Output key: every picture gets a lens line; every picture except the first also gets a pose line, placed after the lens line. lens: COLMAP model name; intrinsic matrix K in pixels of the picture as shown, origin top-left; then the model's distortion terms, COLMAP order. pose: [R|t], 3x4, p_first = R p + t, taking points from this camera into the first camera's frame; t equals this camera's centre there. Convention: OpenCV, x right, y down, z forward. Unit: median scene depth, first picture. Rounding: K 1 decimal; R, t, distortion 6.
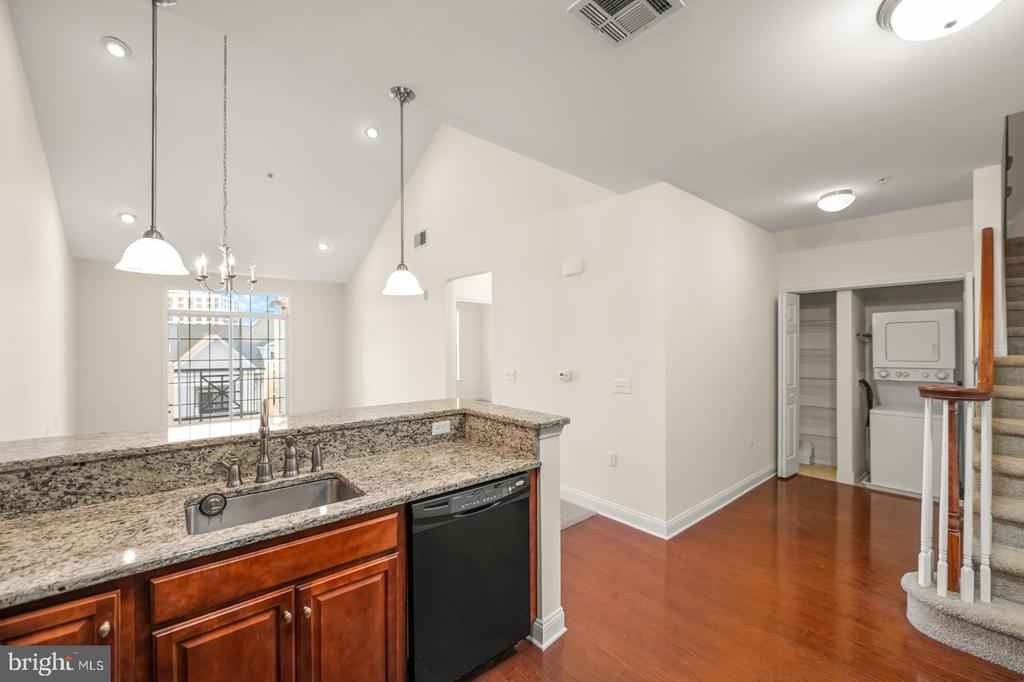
lens RADIAL K [[409.9, 0, 519.2], [0, 409.9, 347.0], [0, 0, 1]] dist [-0.009052, 0.000789]
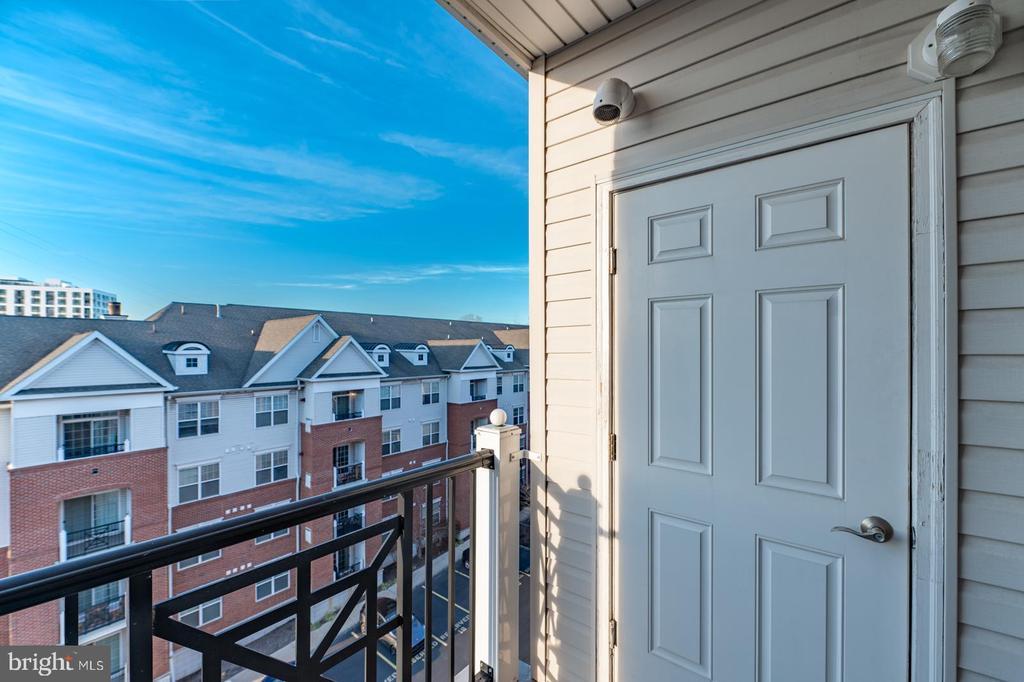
lens RADIAL K [[409.9, 0, 519.1], [0, 409.9, 346.3], [0, 0, 1]] dist [-0.009052, 0.000789]
pose [[0.983852, 0.003907, 0.178940, -2.692747], [-0.001755, 0.999924, -0.012183, -0.002640], [-0.178974, 0.011672, 0.983785, 3.354362]]
